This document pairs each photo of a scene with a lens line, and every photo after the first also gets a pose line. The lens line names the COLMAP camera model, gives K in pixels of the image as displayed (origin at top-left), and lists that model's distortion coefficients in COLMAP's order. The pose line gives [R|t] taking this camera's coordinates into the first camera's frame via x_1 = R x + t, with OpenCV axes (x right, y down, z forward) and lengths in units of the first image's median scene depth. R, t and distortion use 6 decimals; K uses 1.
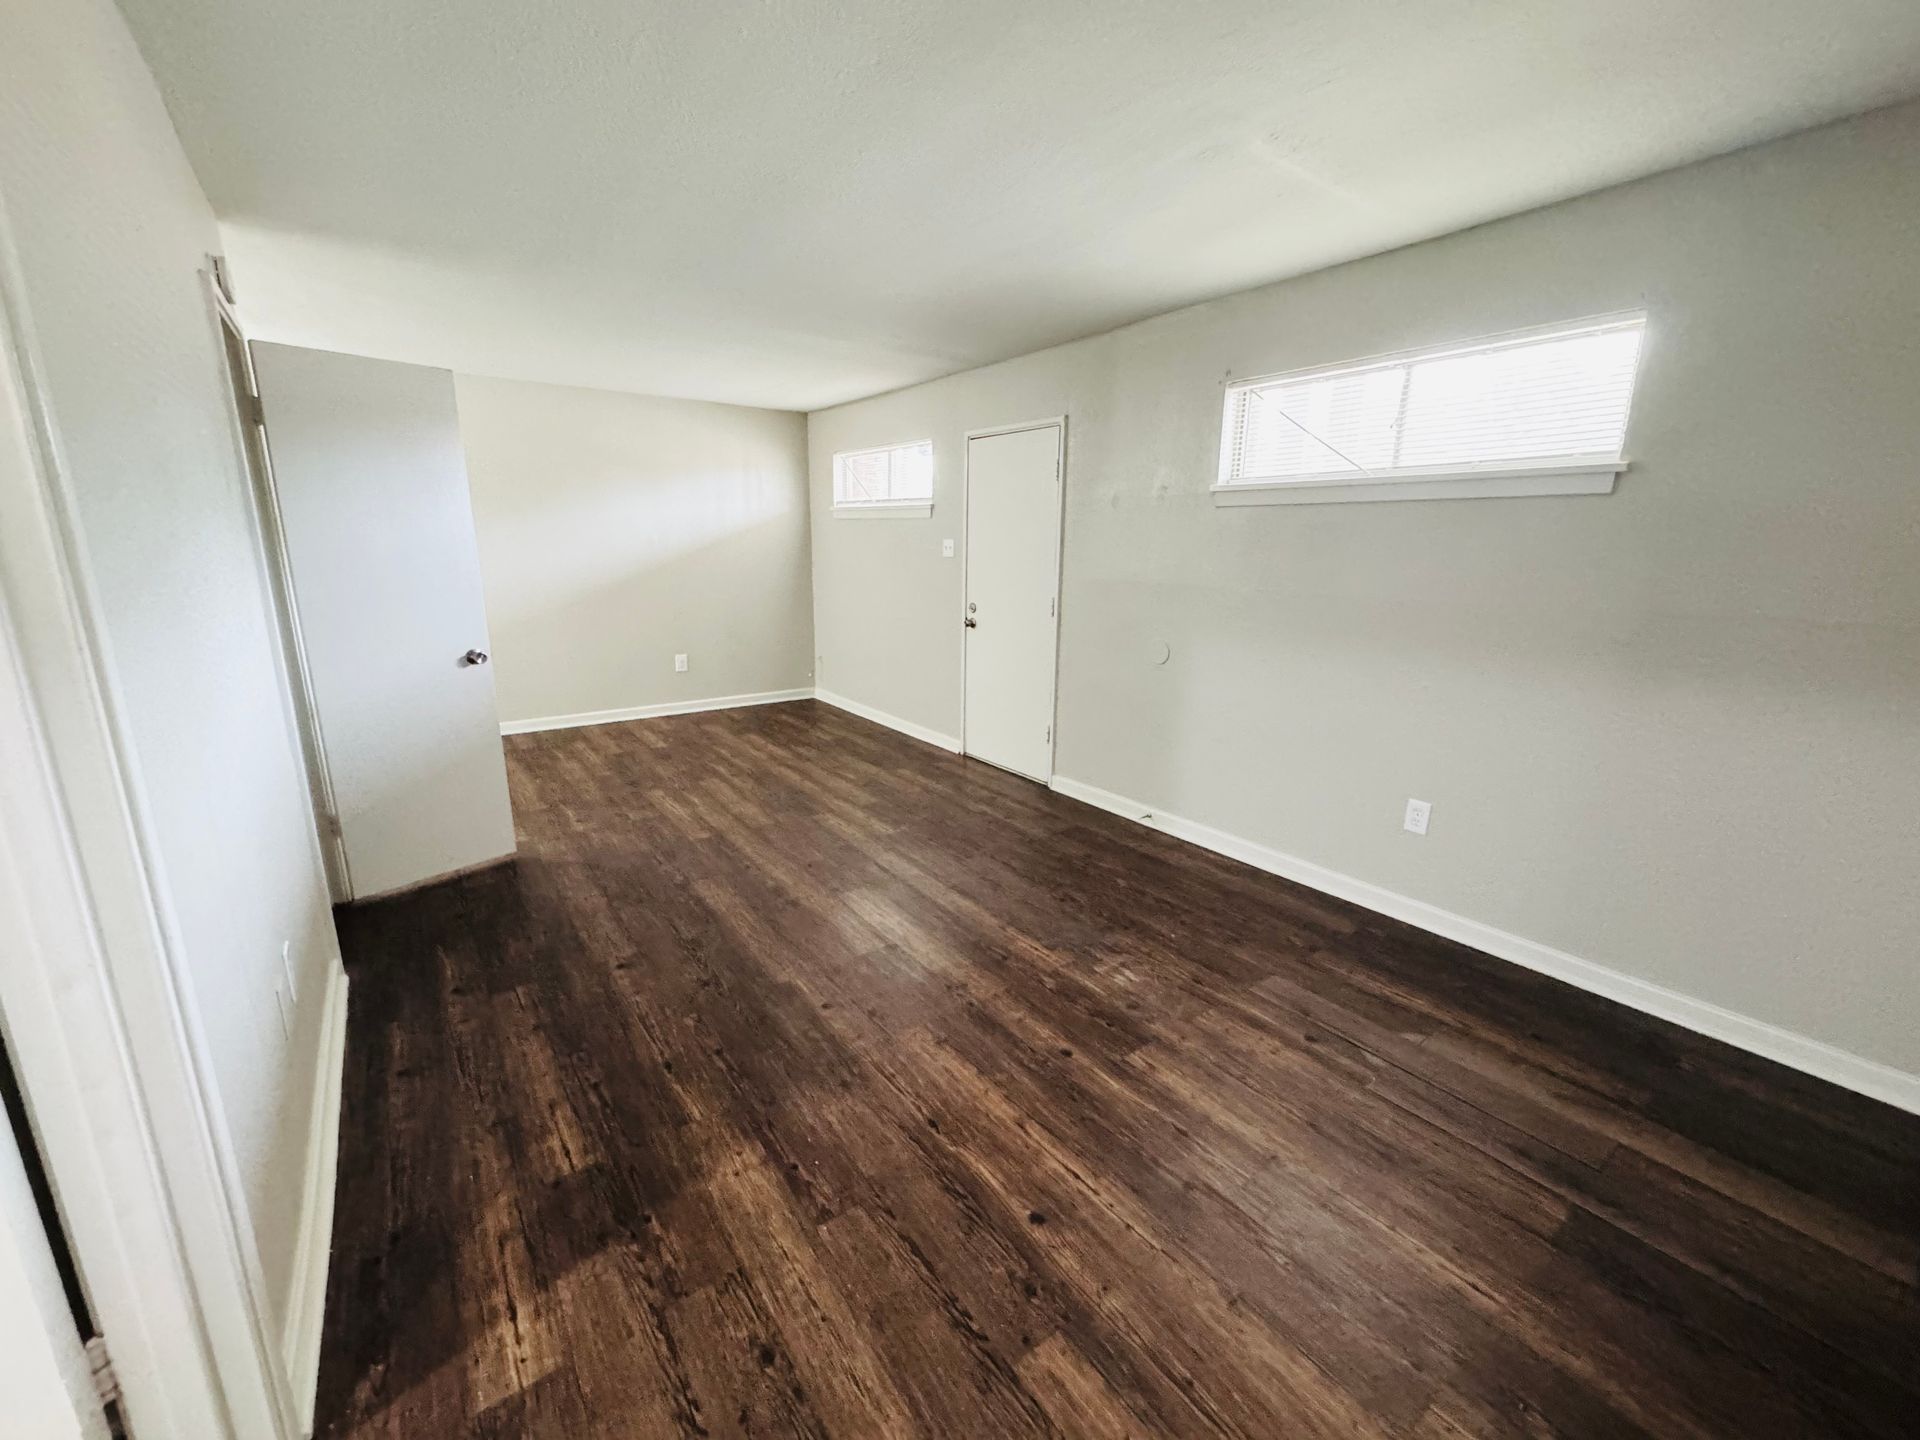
lens RADIAL K [[764.9, 0, 954.6], [0, 764.9, 723.2], [0, 0, 1]] dist [-0.002678, 0.000893]
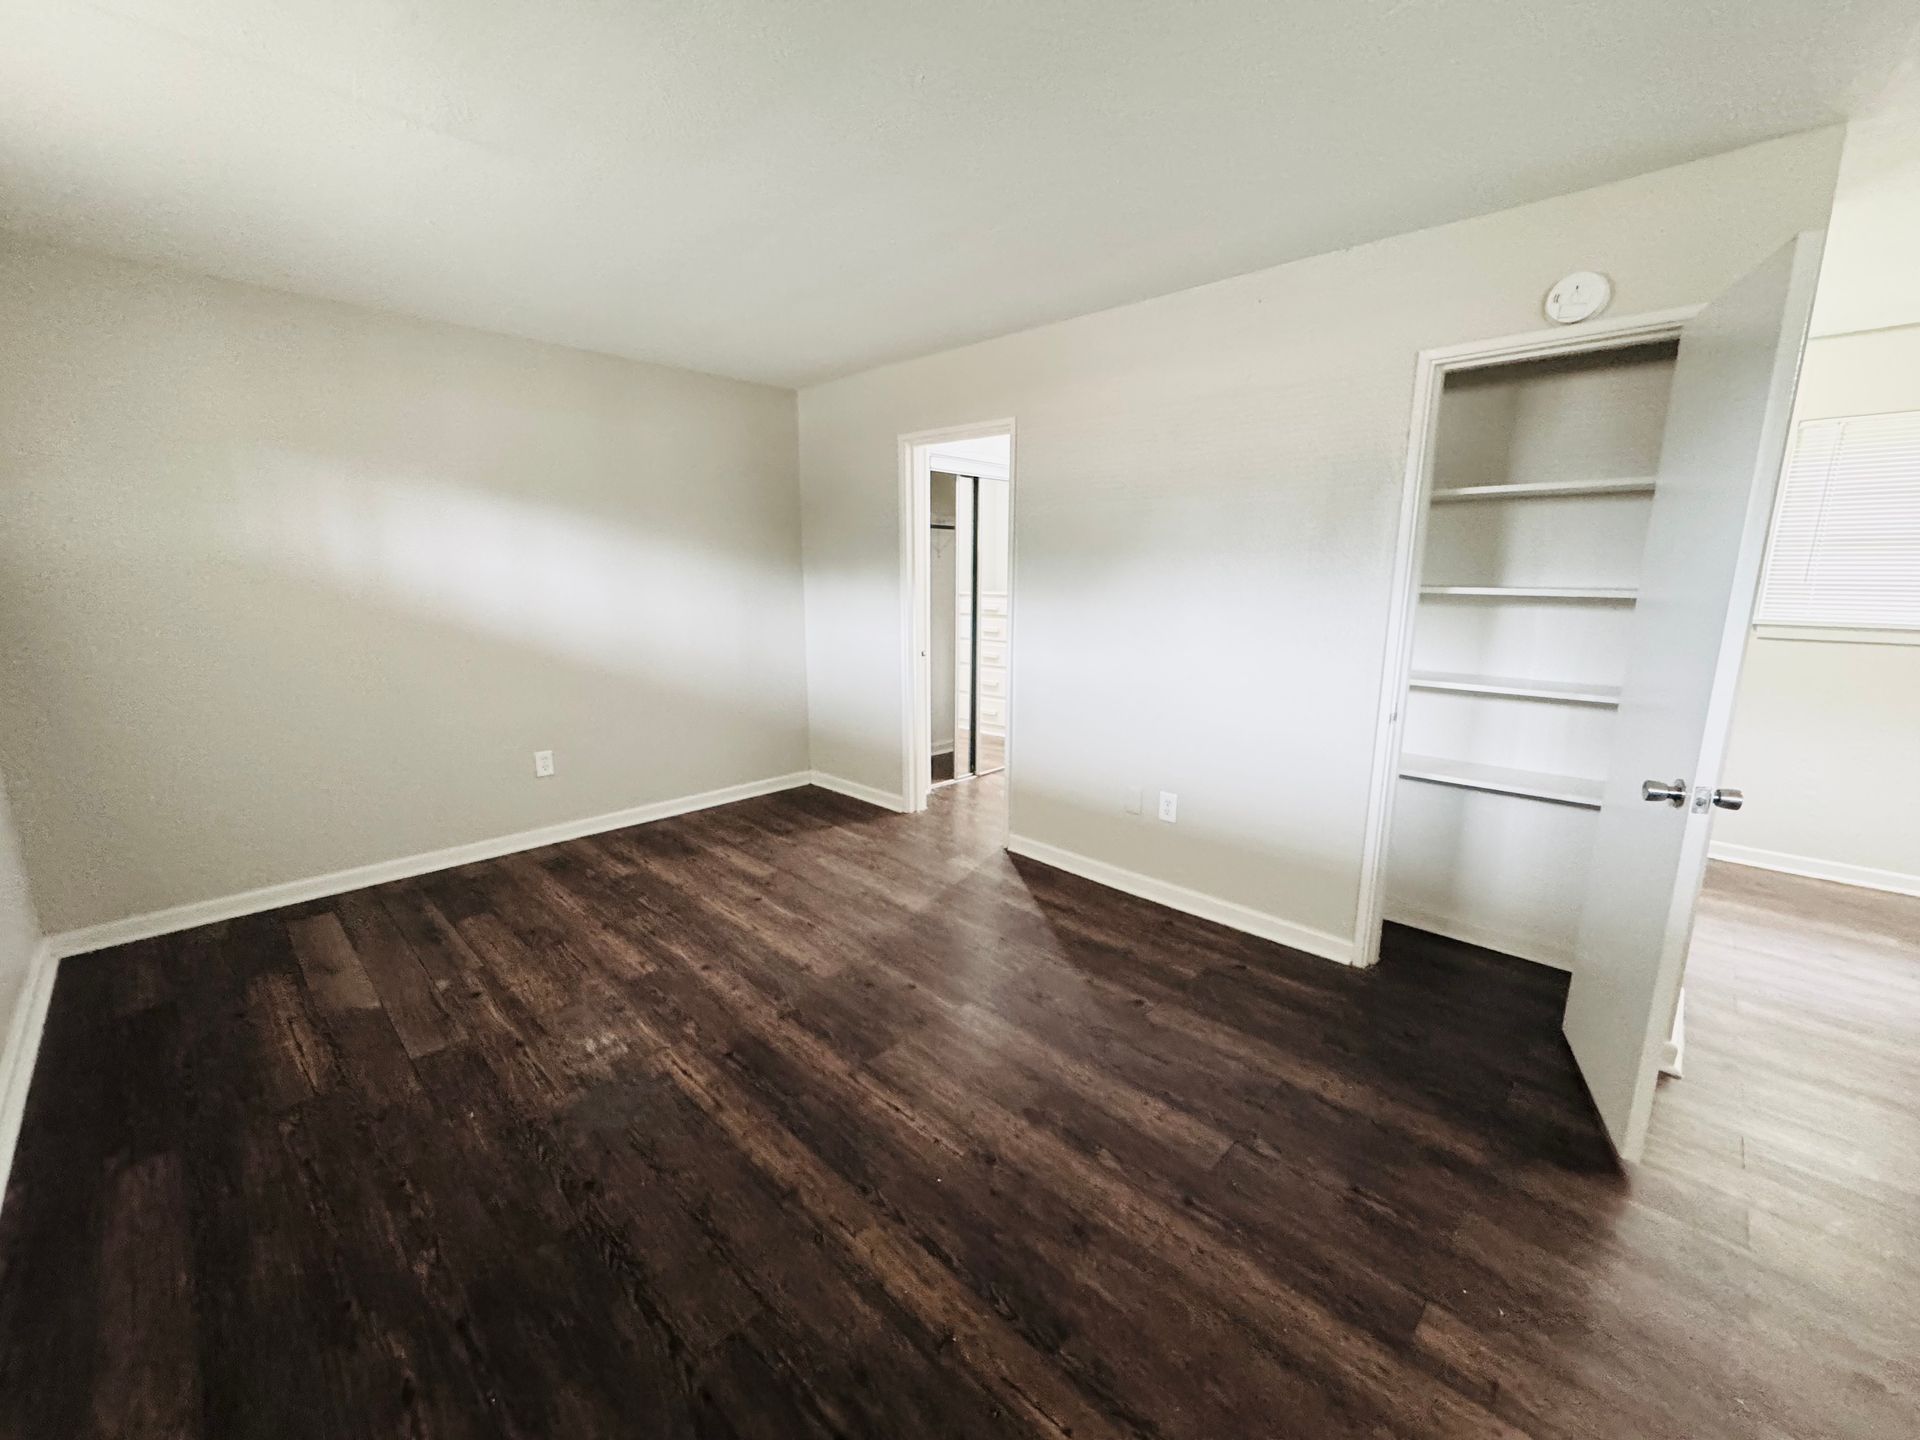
lens RADIAL K [[764.9, 0, 960.4], [0, 764.9, 719.2], [0, 0, 1]] dist [-0.002678, 0.000893]
pose [[-0.984013, 0.018139, -0.177169, -0.033824], [-0.056909, 0.910619, 0.409311, -0.311787], [0.168758, 0.412850, -0.895028, 1.311786]]
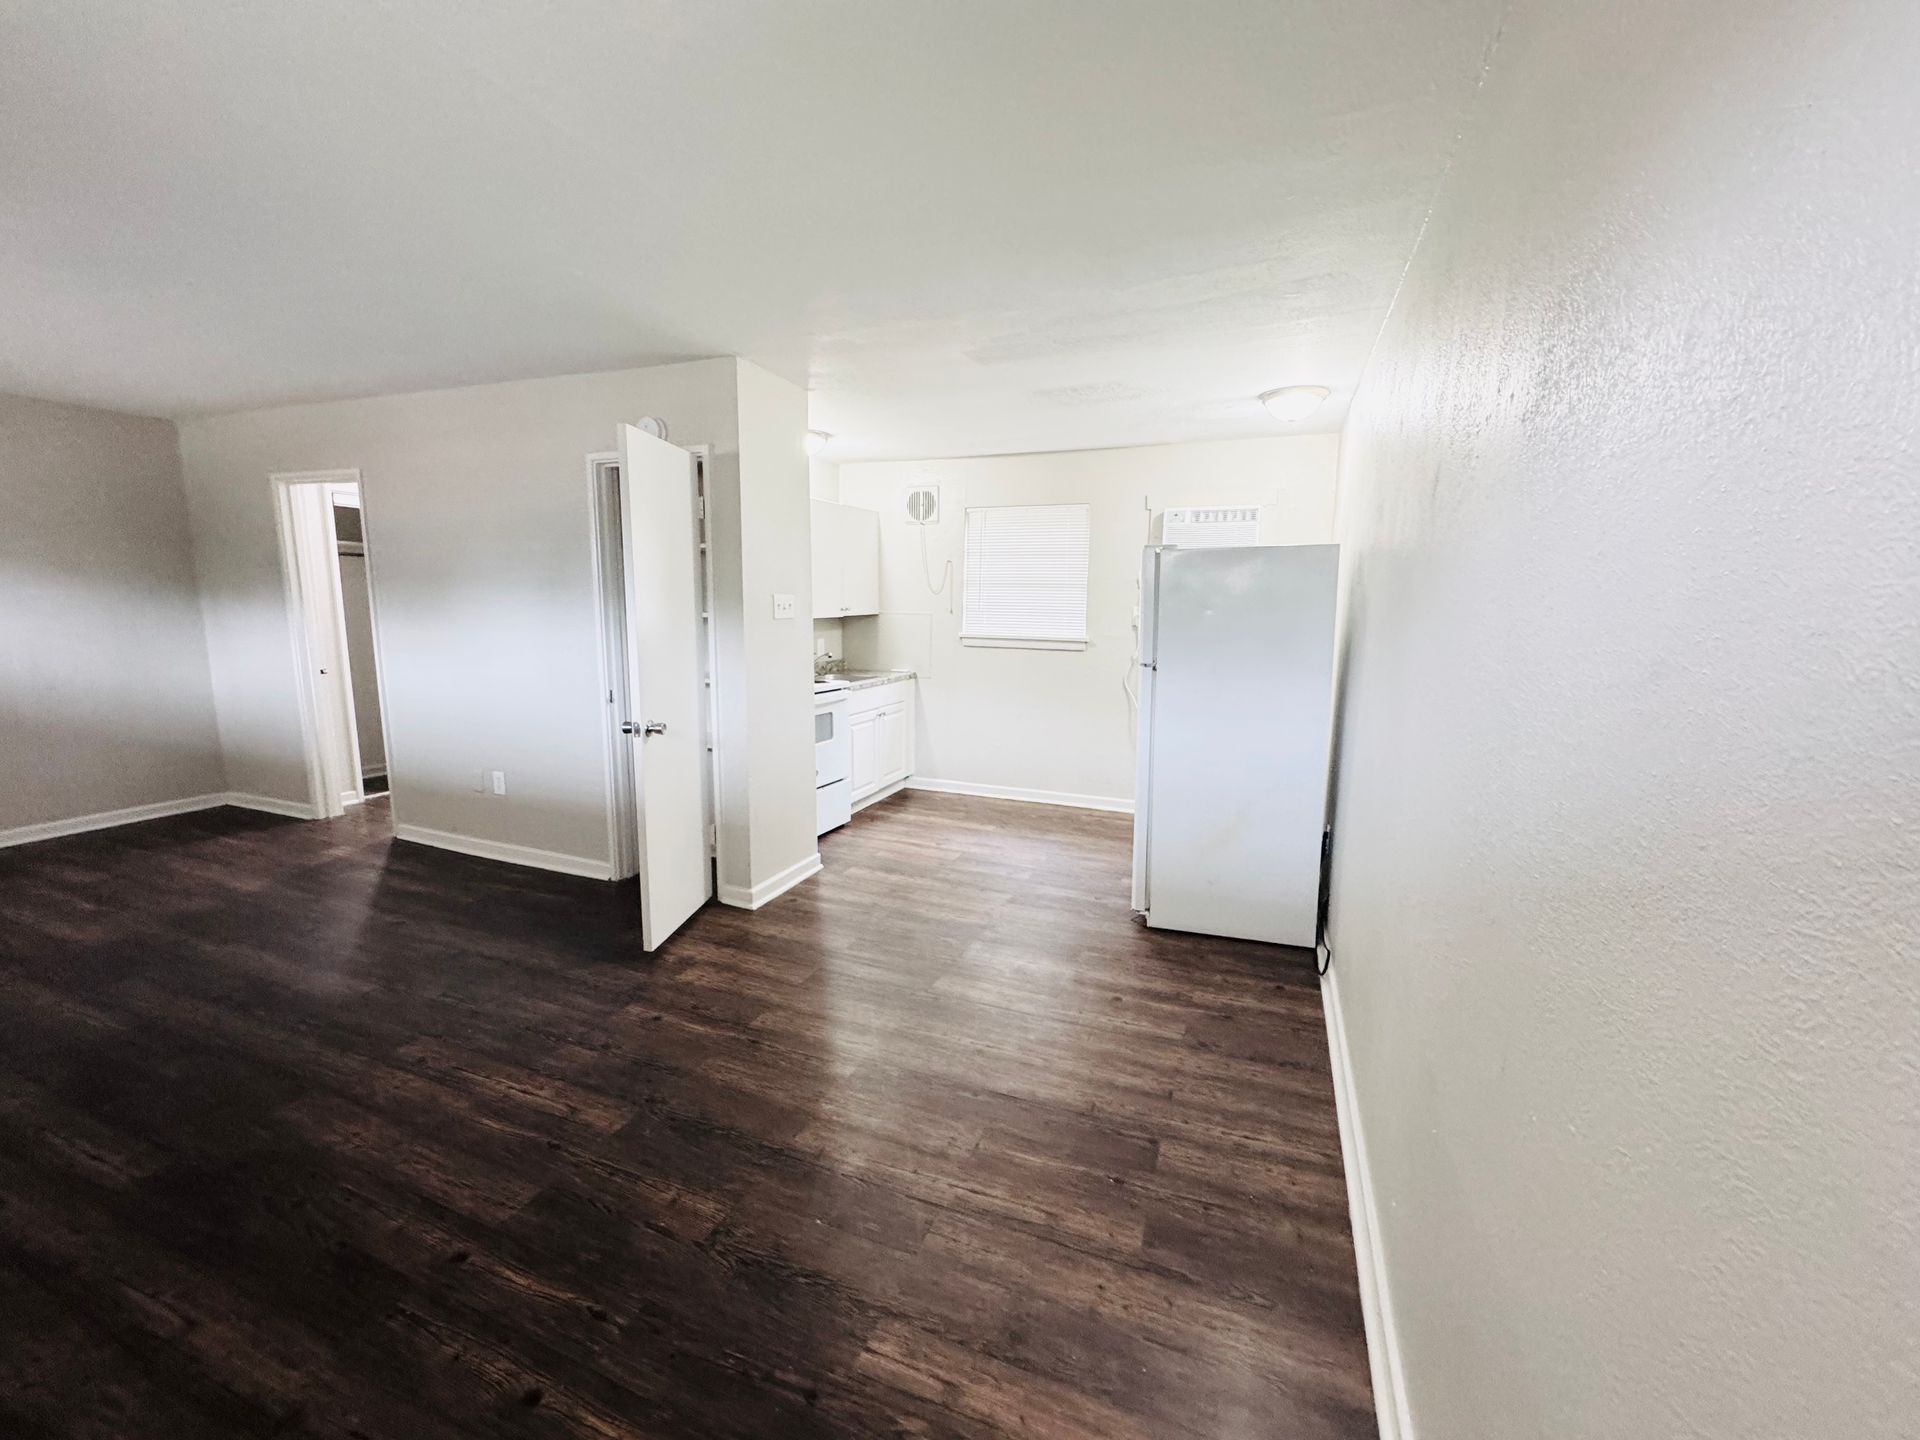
lens RADIAL K [[764.9, 0, 963.1], [0, 764.9, 717.2], [0, 0, 1]] dist [-0.002678, 0.000893]
pose [[-0.843108, 0.055790, -0.534842, -0.439765], [-0.149455, 0.931107, 0.332722, -0.448645], [0.516557, 0.360455, -0.776686, 1.838446]]
